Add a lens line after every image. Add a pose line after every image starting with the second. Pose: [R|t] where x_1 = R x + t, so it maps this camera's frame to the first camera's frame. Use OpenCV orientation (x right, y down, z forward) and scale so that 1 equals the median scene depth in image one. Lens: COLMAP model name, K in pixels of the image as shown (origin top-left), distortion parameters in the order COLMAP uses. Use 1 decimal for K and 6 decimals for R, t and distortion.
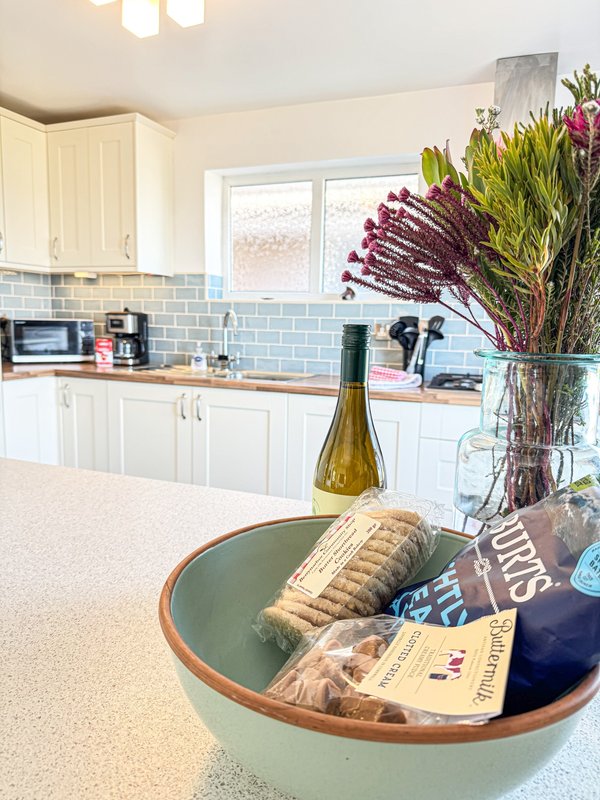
lens RADIAL K [[564.9, 0, 300.0], [0, 564.9, 400.0], [0, 0, 1]] dist [0.069375, -0.086047]
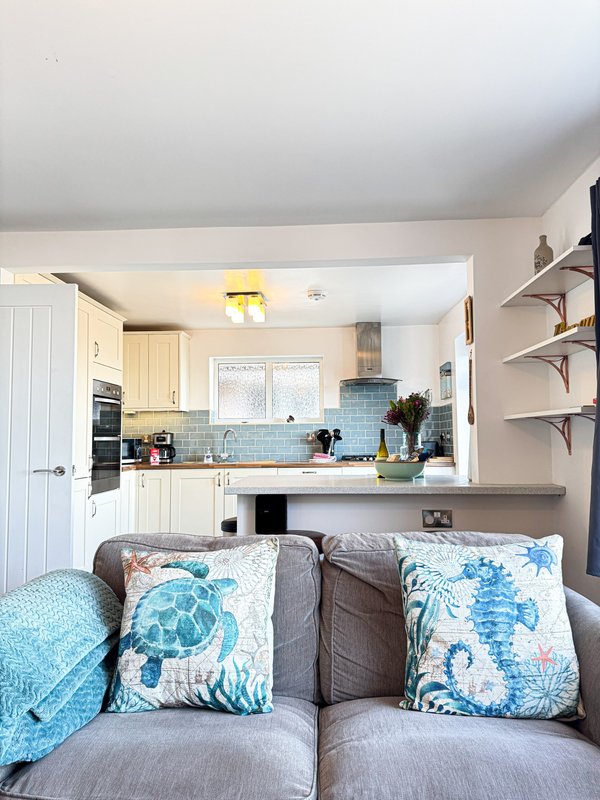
lens RADIAL K [[564.9, 0, 300.0], [0, 564.9, 400.0], [0, 0, 1]] dist [0.069375, -0.086047]
pose [[0.949569, -0.015427, 0.313179, -0.471214], [0.079051, 0.978305, -0.191494, 0.118436], [-0.303430, 0.206594, 0.930188, -0.798239]]
